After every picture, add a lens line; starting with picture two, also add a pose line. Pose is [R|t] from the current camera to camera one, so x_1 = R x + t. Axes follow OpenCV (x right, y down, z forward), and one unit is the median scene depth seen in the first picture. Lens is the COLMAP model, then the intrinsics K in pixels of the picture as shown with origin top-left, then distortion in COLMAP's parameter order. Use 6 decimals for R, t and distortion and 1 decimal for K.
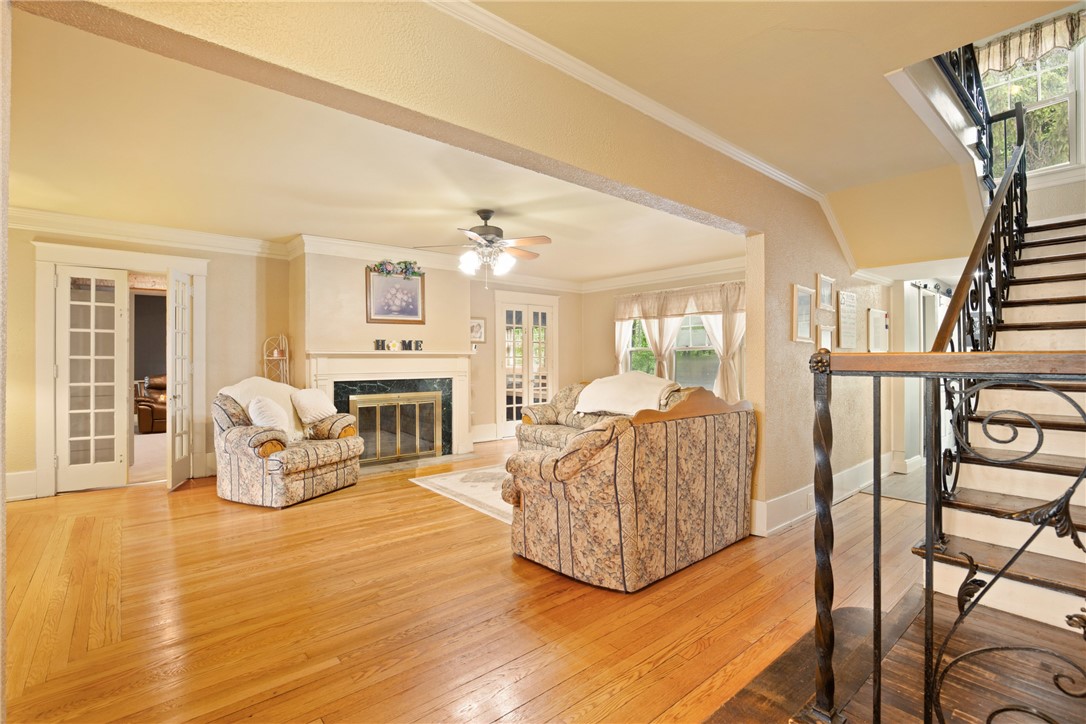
lens RADIAL K [[497.9, 0, 541.4], [0, 497.9, 357.7], [0, 0, 1]] dist [-0.019151, 0.000853]
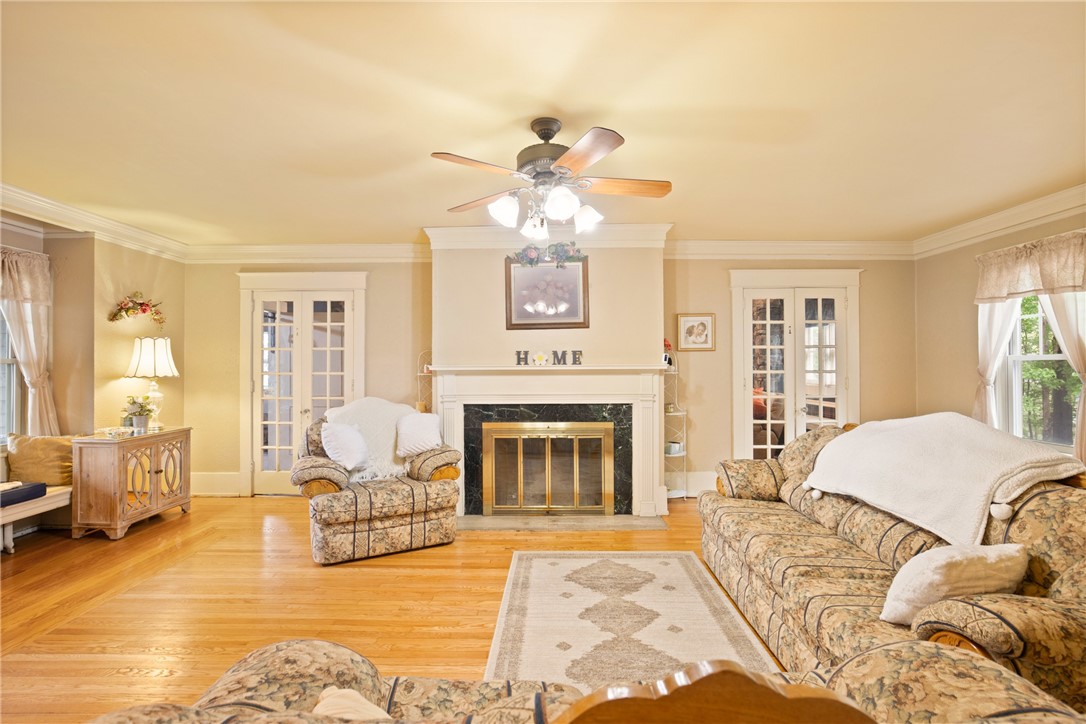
lens RADIAL K [[497.4, 0, 543.0], [0, 497.4, 362.0], [0, 0, 1]] dist [-0.016392, 0.001109]
pose [[0.758386, -0.005150, -0.651785, 0.214986], [0.003242, 0.999986, -0.004129, -0.017573], [0.651797, 0.001018, 0.758392, 0.489082]]
